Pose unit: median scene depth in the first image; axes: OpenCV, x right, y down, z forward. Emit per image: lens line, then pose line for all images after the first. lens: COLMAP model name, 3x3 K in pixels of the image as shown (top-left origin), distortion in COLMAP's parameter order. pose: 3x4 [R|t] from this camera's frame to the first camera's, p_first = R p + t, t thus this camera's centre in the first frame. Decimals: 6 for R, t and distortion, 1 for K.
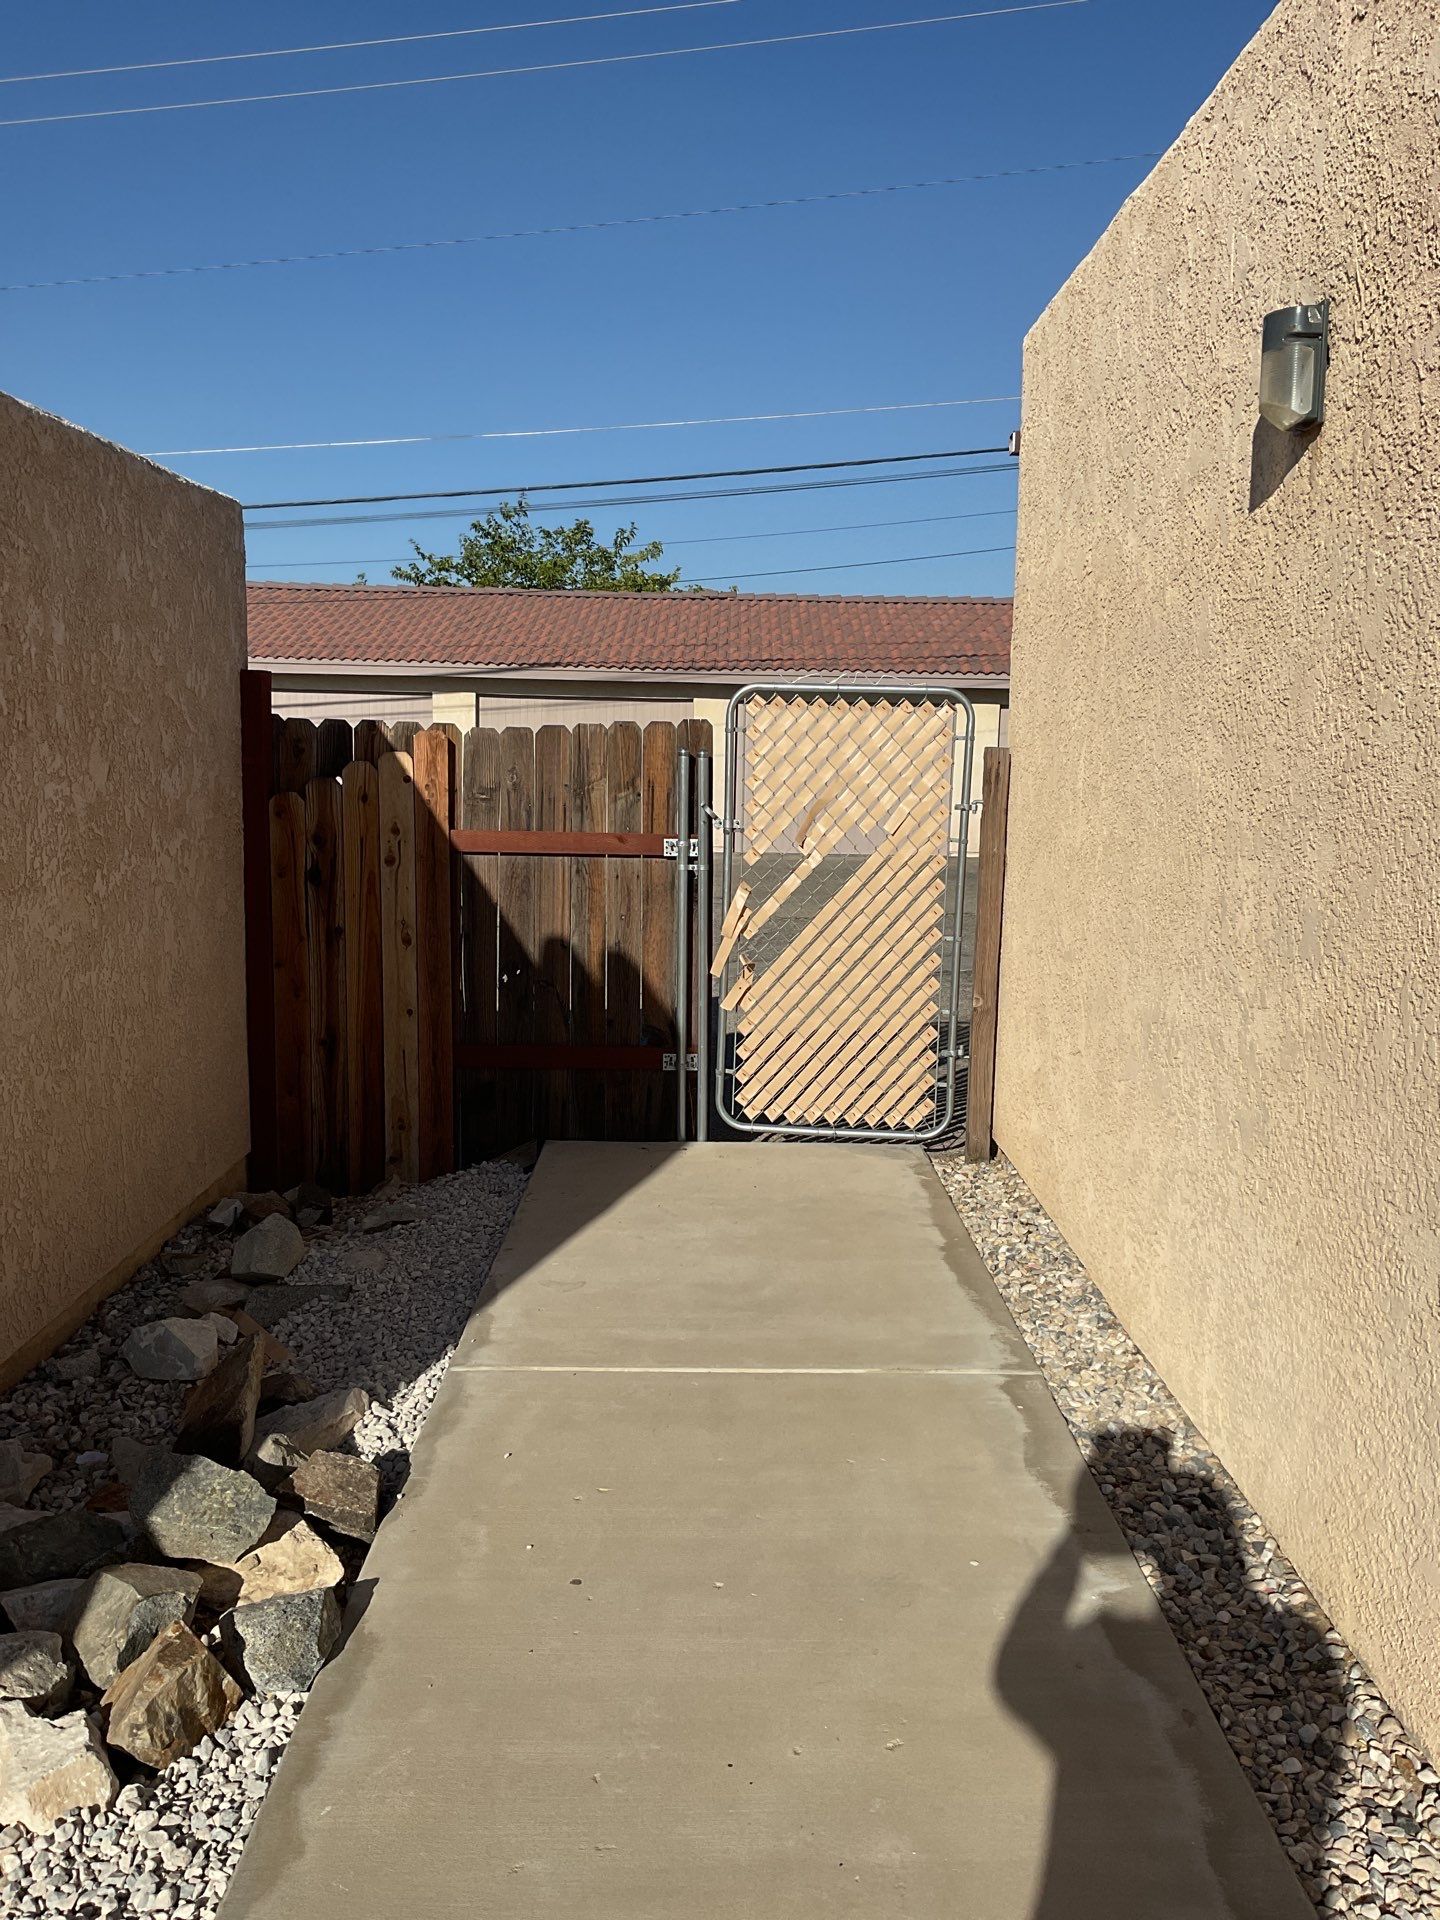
lens RADIAL K [[1604.5, 0, 681.1], [0, 1604.5, 947.8], [0, 0, 1]] dist [0.123506, -0.194618]
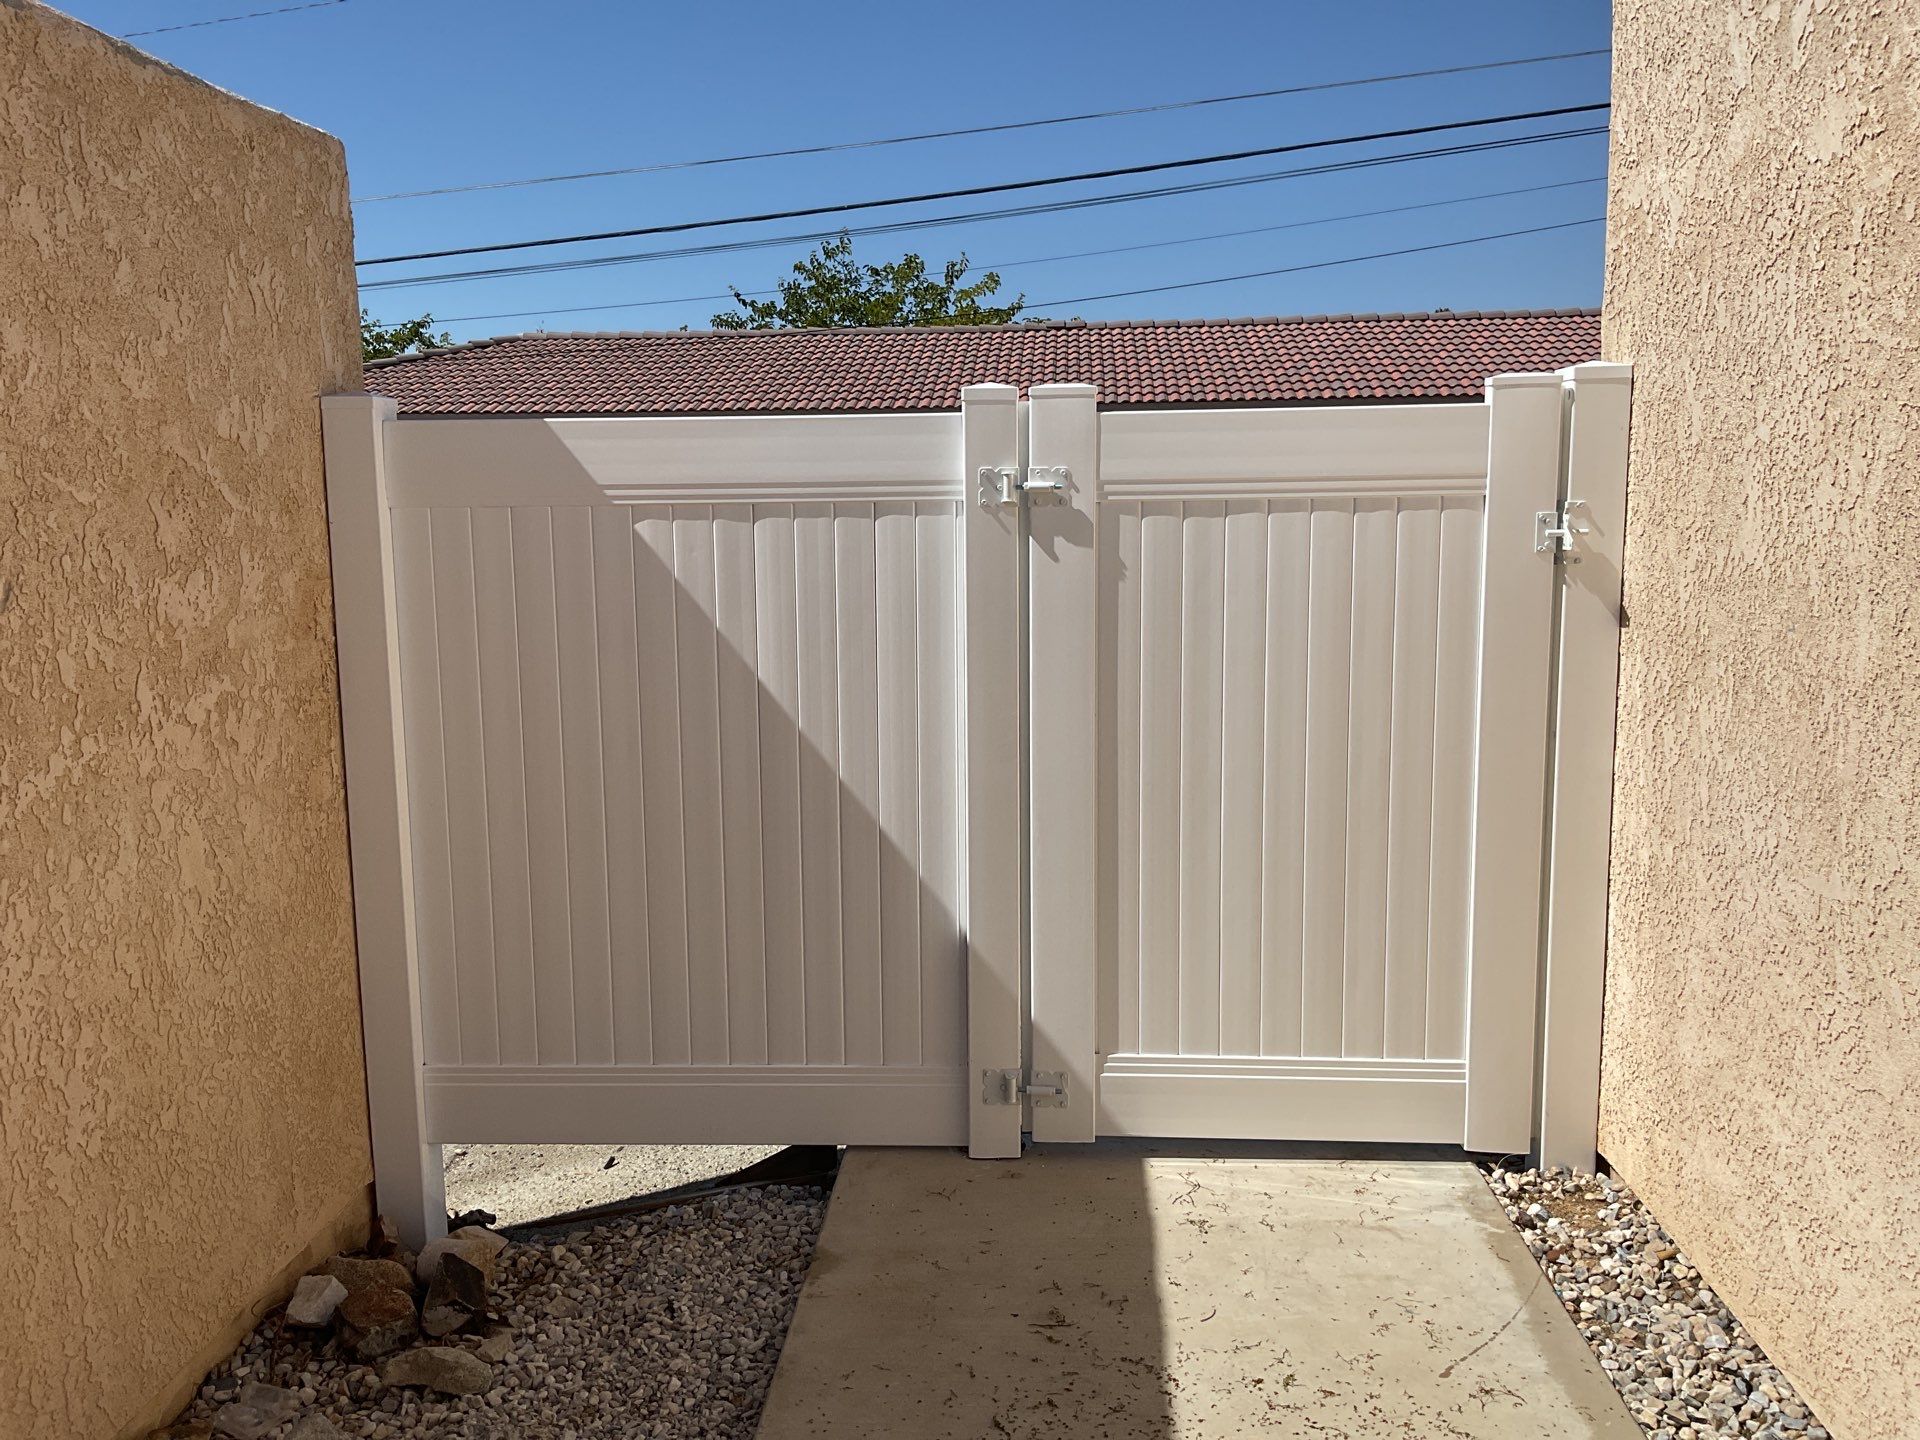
lens RADIAL K [[1604.5, 0, 923.3], [0, 1604.5, 722.7], [0, 0, 1]] dist [0.123506, -0.194618]
pose [[0.997688, -0.024146, -0.063530, -0.012763], [0.025148, 0.999571, 0.015023, -0.055953], [0.063140, -0.016586, 0.997867, 0.402813]]
